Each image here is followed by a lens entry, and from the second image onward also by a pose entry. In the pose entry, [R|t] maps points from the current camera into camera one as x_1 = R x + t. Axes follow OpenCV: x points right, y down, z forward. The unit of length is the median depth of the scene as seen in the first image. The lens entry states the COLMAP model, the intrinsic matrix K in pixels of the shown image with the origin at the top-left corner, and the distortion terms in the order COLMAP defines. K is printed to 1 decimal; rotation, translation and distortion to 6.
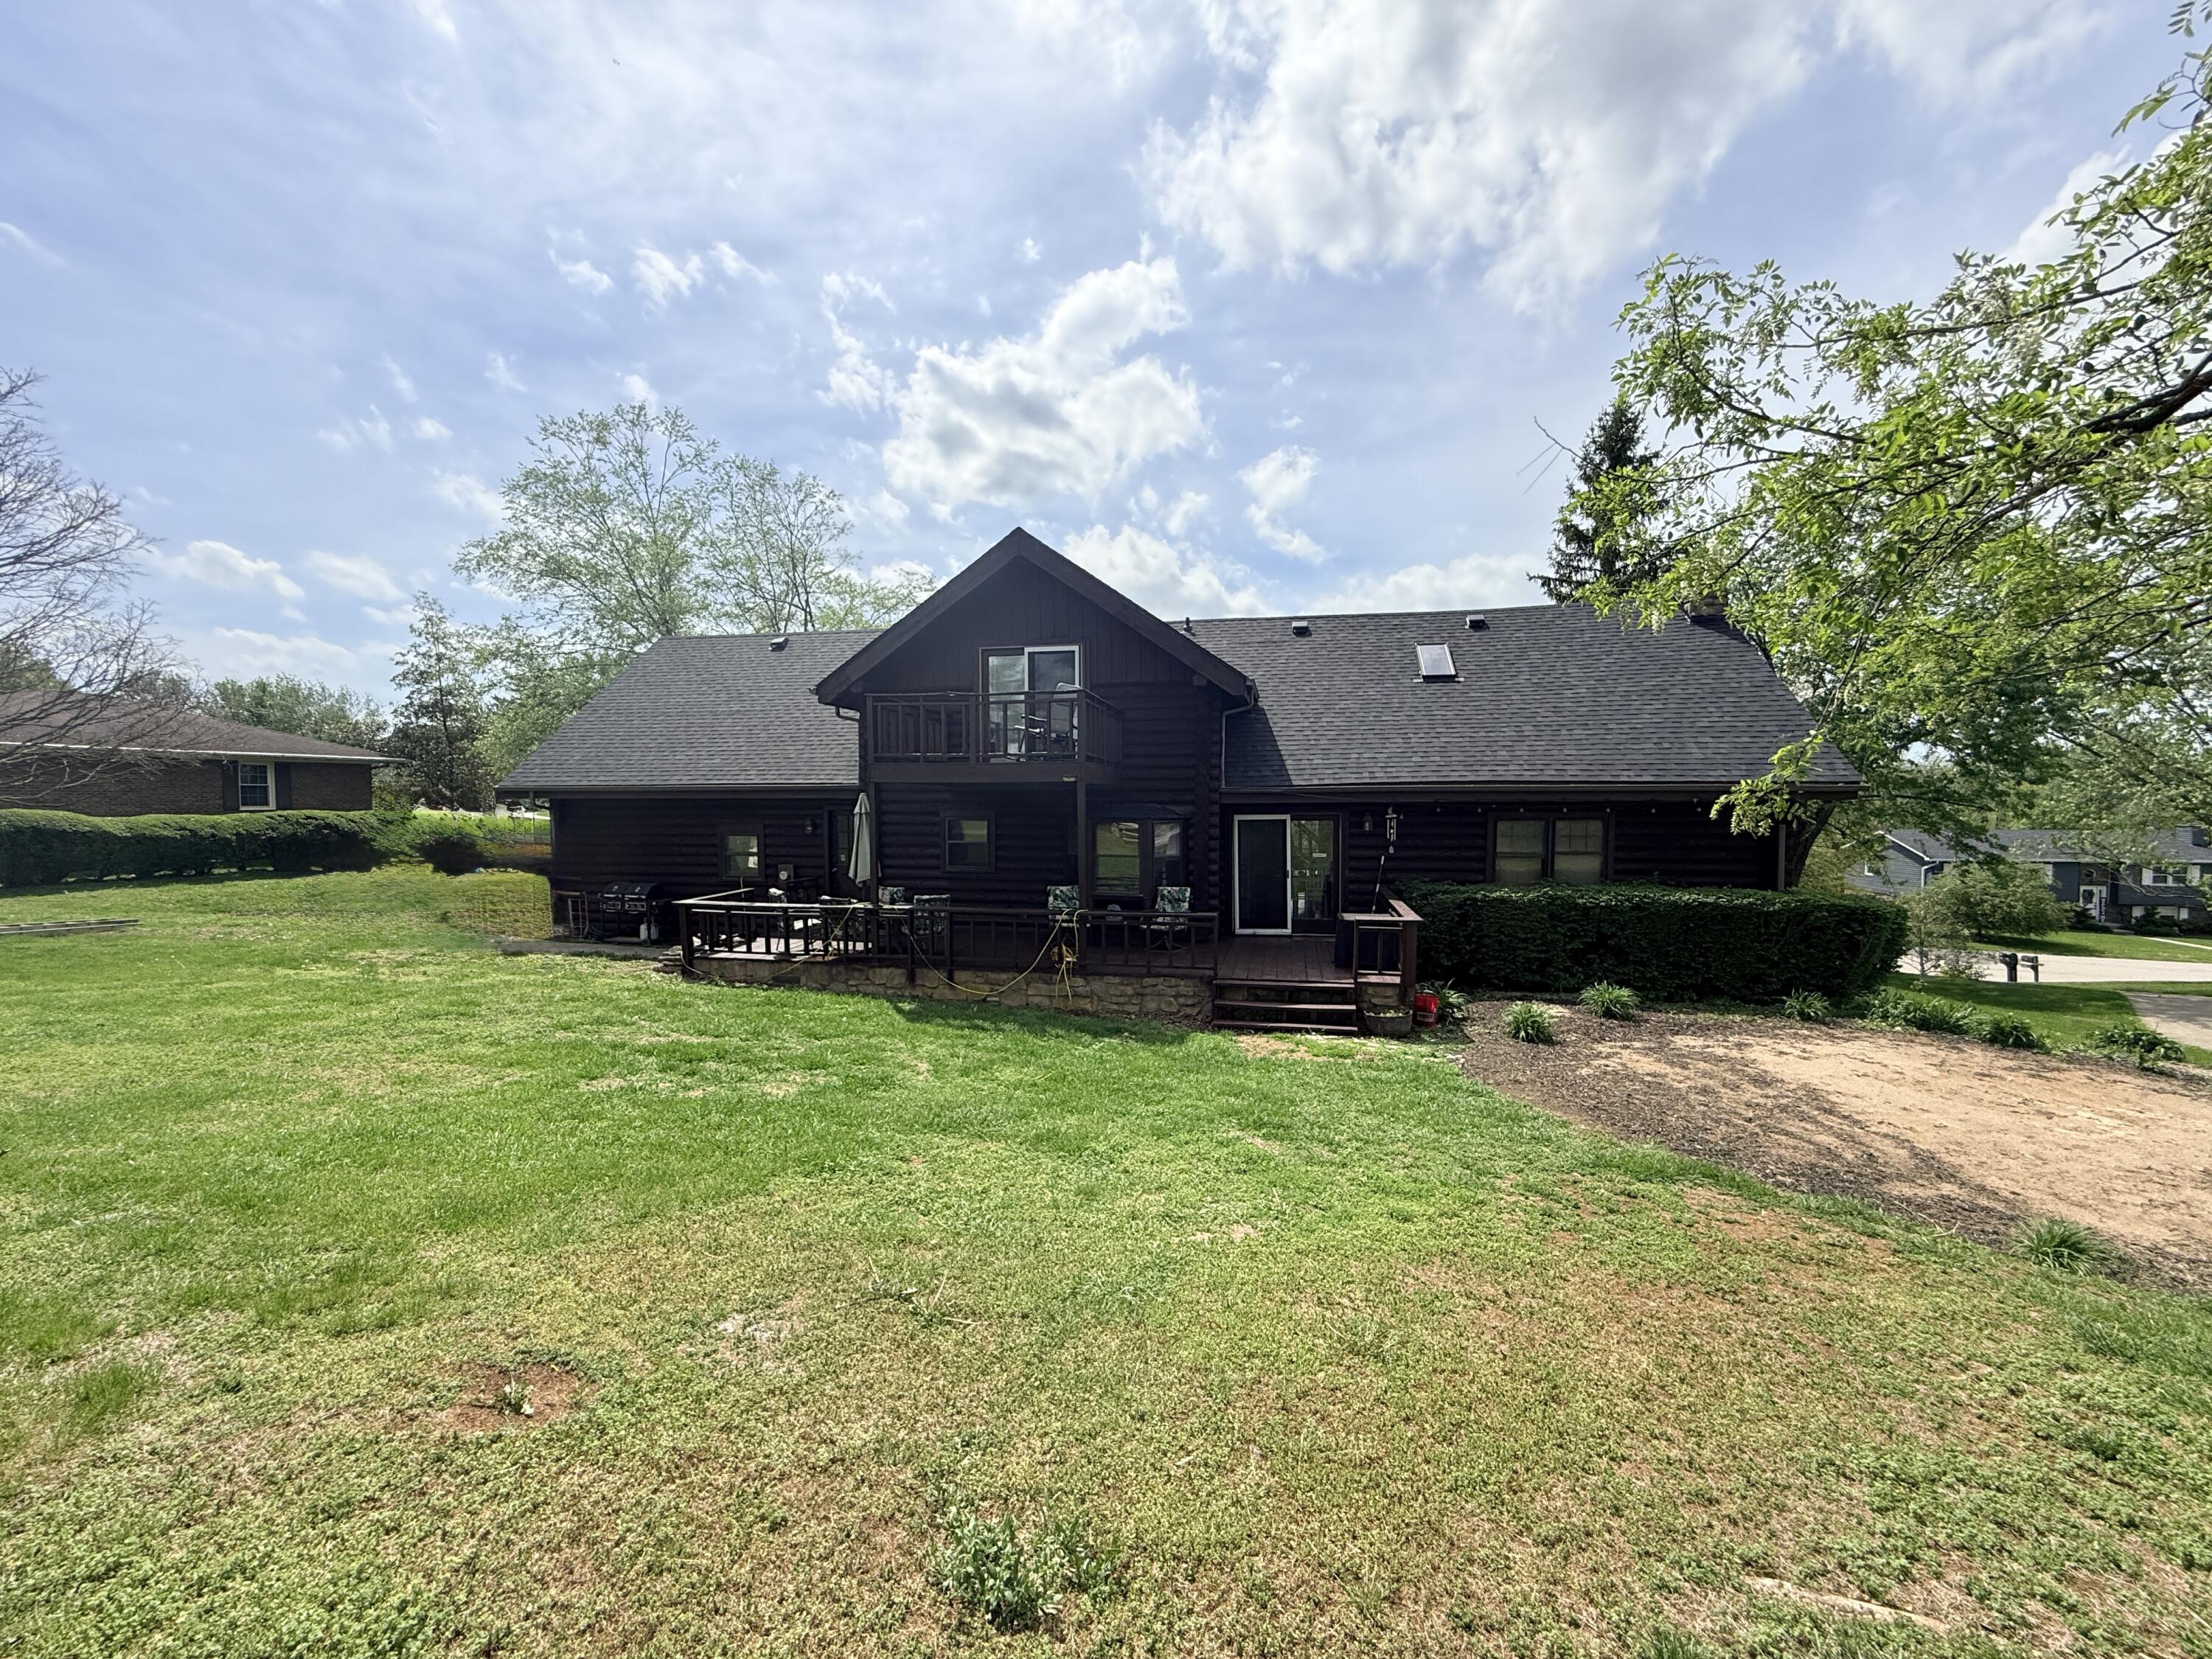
lens RADIAL K [[869.2, 0, 1106.0], [0, 869.2, 829.5], [0, 0, 1]] dist [-0.002545, -0.000010]
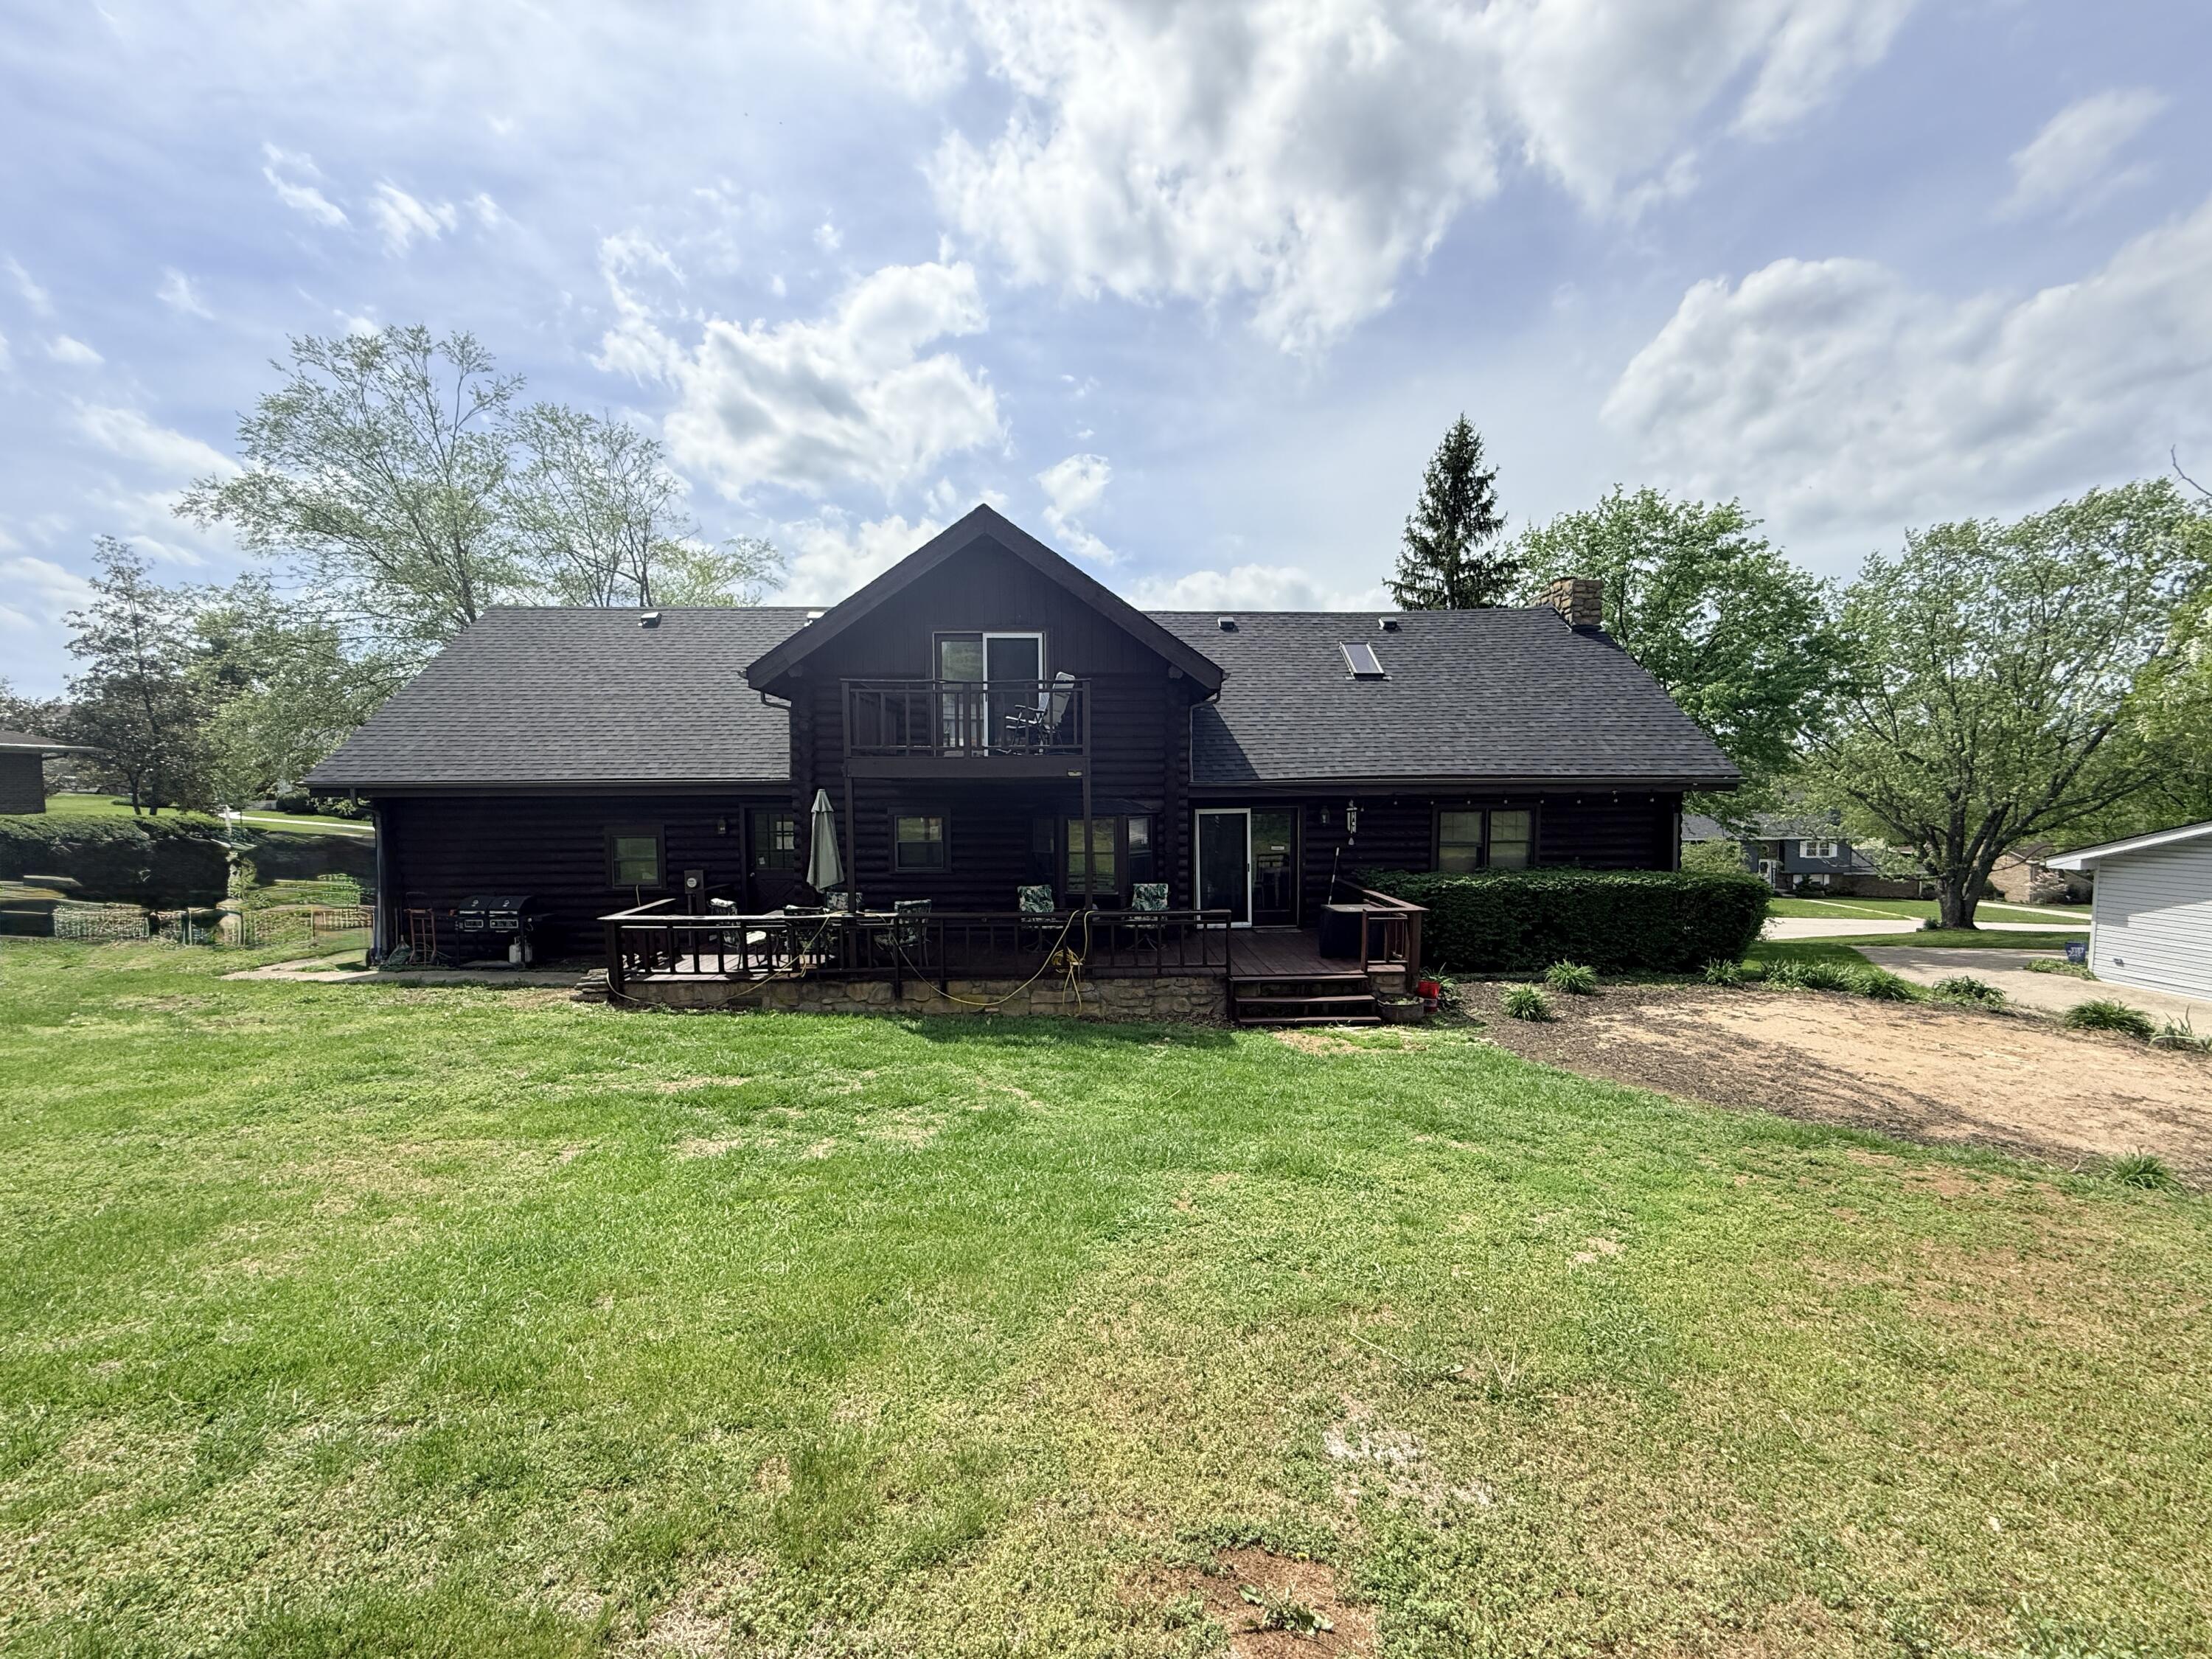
lens RADIAL K [[869.2, 0, 1106.0], [0, 869.2, 829.5], [0, 0, 1]] dist [-0.002545, -0.000010]
pose [[0.975465, -0.015077, 0.219636, -0.206990], [0.013057, 0.999858, 0.010646, -0.006567], [-0.219765, -0.007517, 0.975524, 0.063540]]
